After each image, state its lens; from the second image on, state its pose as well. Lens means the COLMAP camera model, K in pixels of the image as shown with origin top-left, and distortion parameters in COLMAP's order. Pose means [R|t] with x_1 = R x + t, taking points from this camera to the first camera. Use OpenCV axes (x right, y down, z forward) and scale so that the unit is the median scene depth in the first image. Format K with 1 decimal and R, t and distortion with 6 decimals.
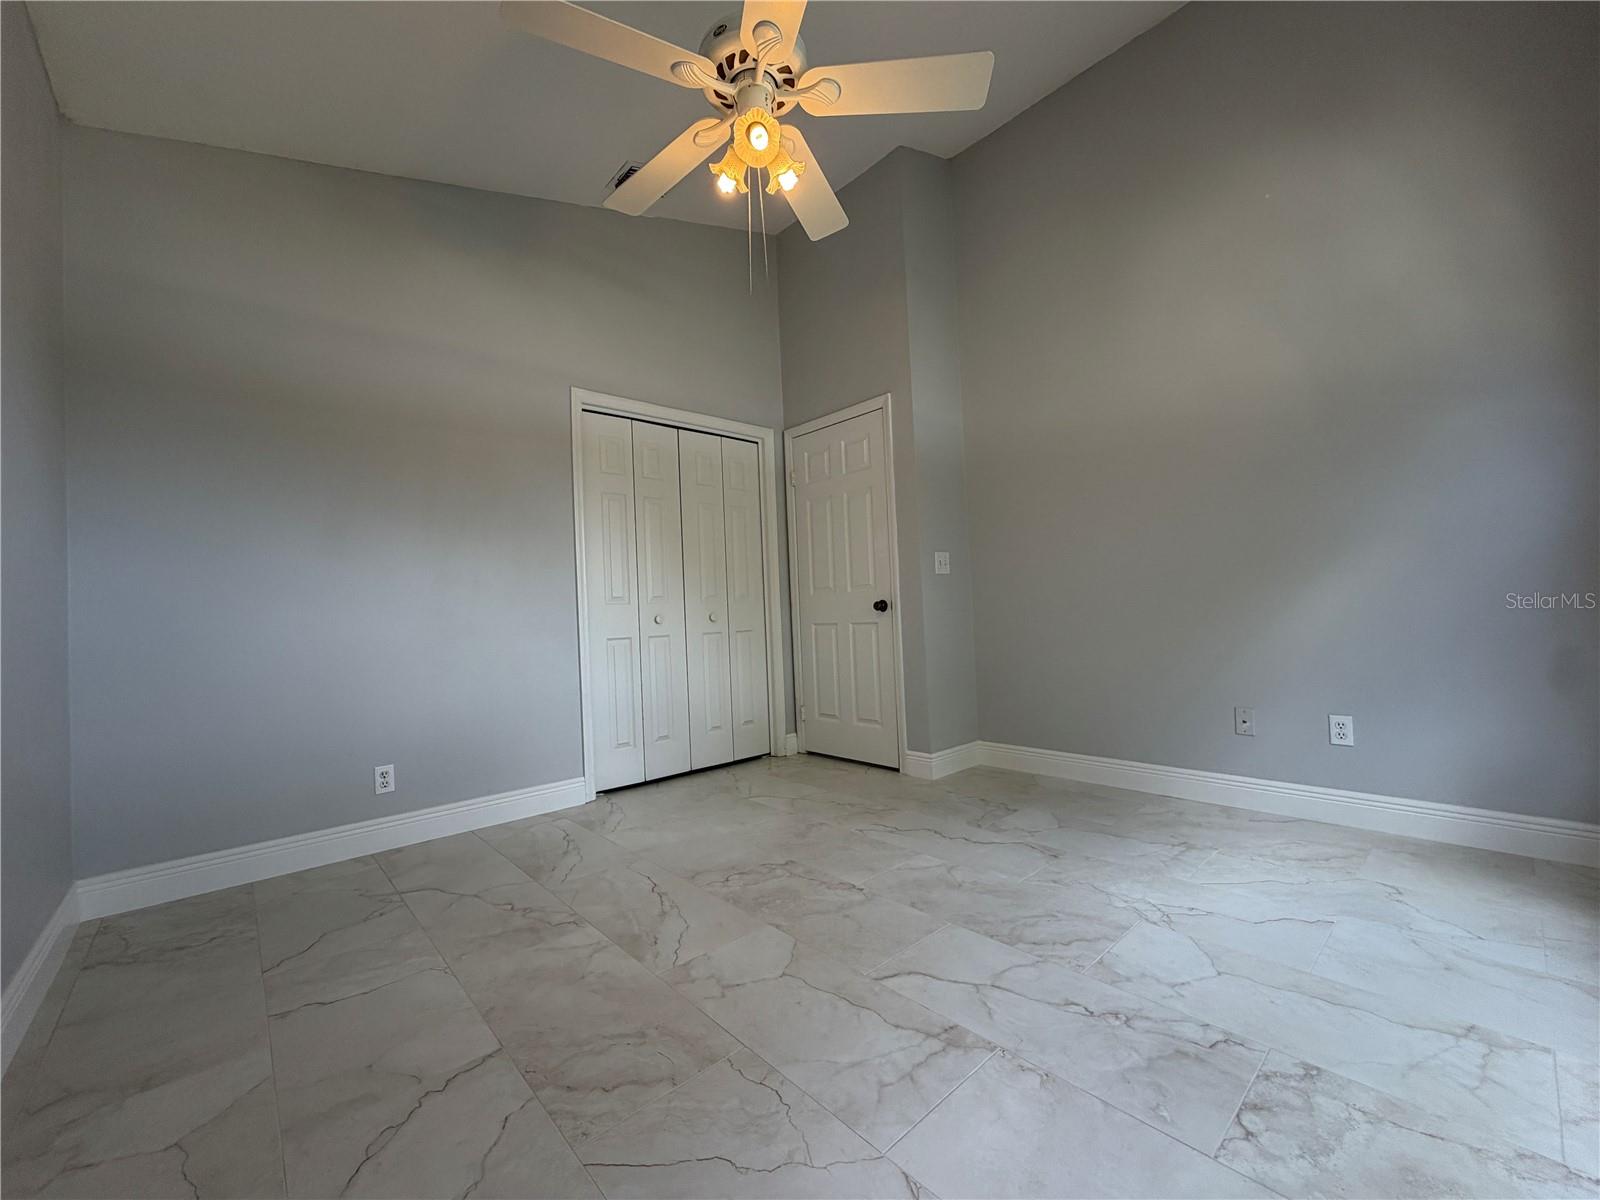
lens RADIAL K [[638.8, 0, 791.0], [0, 638.8, 595.8], [0, 0, 1]] dist [0.000487, 0.000321]
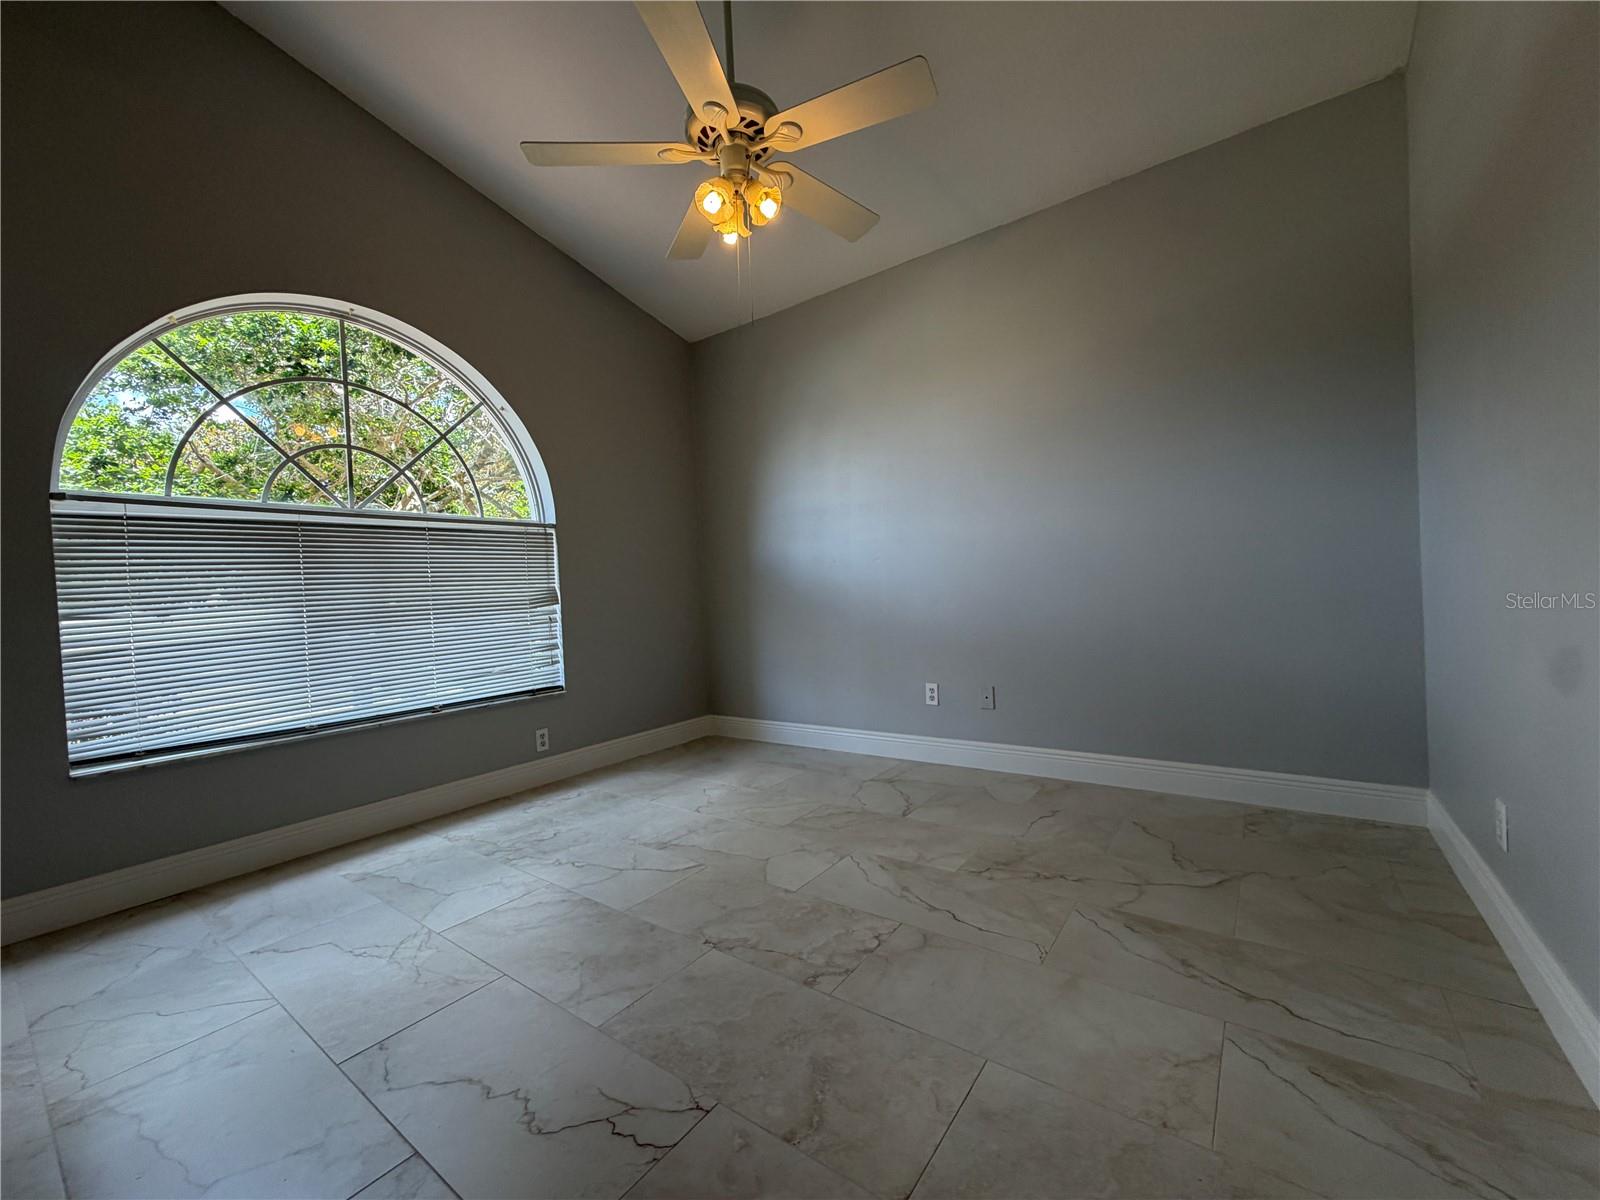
lens RADIAL K [[638.8, 0, 793.5], [0, 638.8, 599.9], [0, 0, 1]] dist [0.000487, 0.000321]
pose [[-0.974234, 0.091825, -0.205999, 0.142945], [0.095486, 0.995400, -0.007879, 0.033288], [0.204328, -0.027346, -0.978520, 2.030484]]
